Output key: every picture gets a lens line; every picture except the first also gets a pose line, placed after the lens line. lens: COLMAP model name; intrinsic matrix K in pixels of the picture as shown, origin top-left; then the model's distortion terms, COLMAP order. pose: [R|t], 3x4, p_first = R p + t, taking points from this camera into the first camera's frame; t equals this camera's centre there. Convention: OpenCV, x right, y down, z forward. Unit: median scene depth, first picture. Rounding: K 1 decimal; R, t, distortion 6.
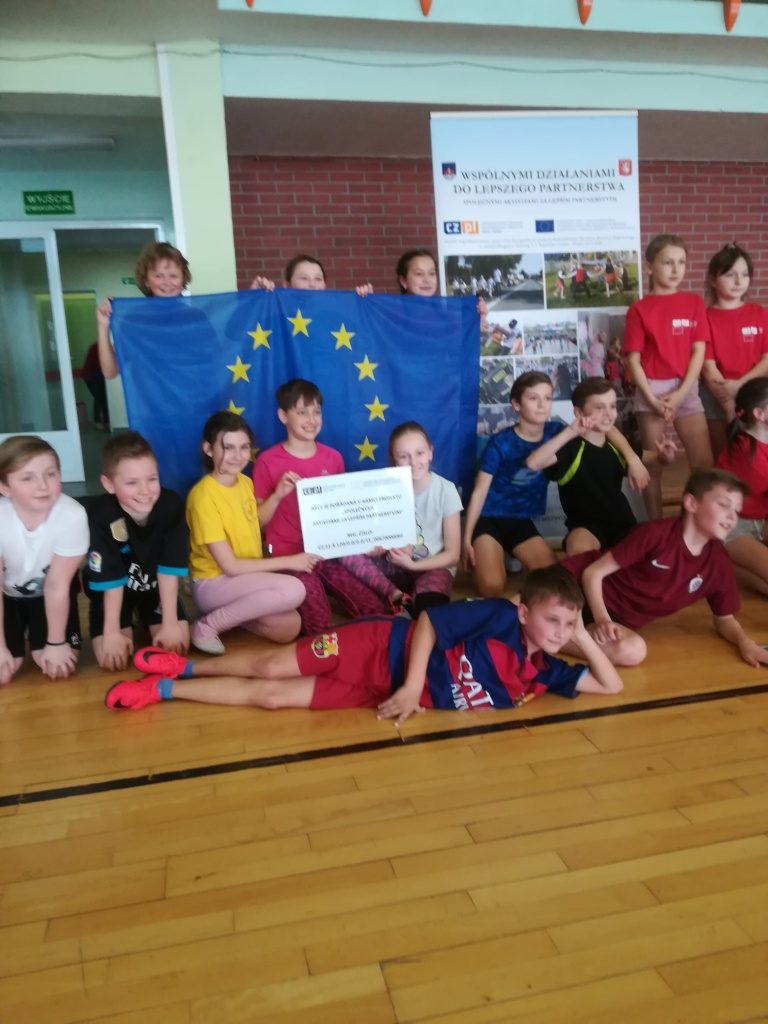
lens RADIAL K [[795.0, 0, 386.8], [0, 795.0, 520.8], [0, 0, 1]] dist [0.017673, -0.005445]
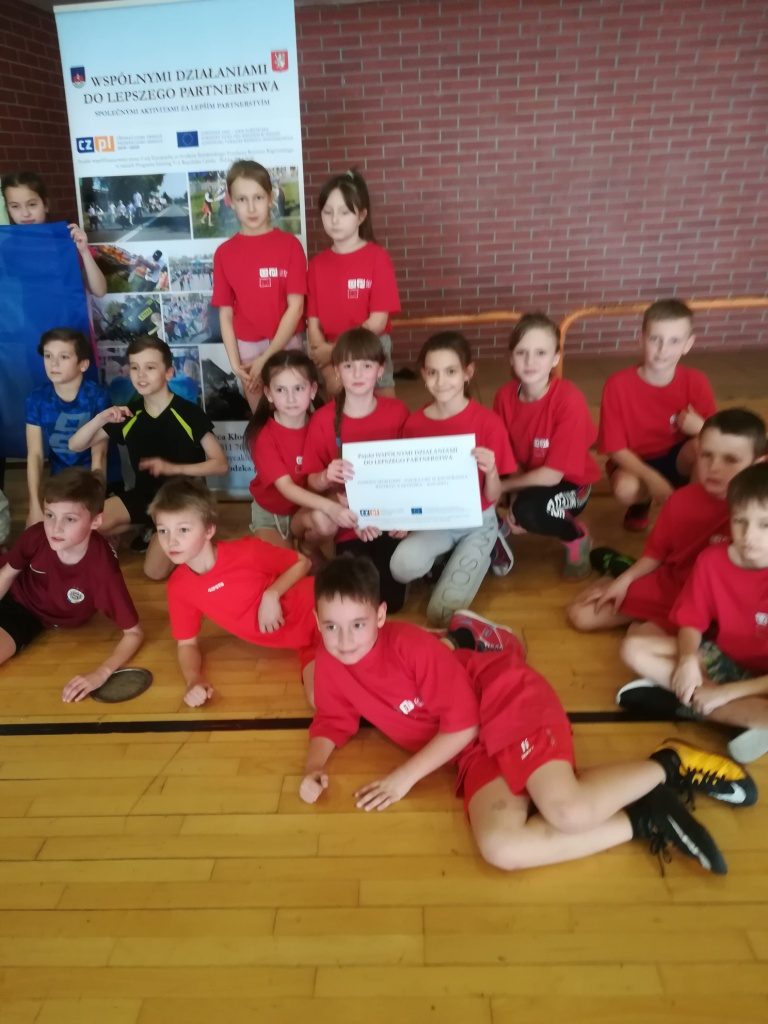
lens RADIAL K [[795.0, 0, 382.5], [0, 795.0, 503.6], [0, 0, 1]] dist [0.017673, -0.005445]
pose [[0.960083, 0.099854, -0.261284, 0.669905], [-0.045417, 0.977364, 0.206631, -0.170723], [0.276003, -0.186516, 0.942886, 0.163075]]
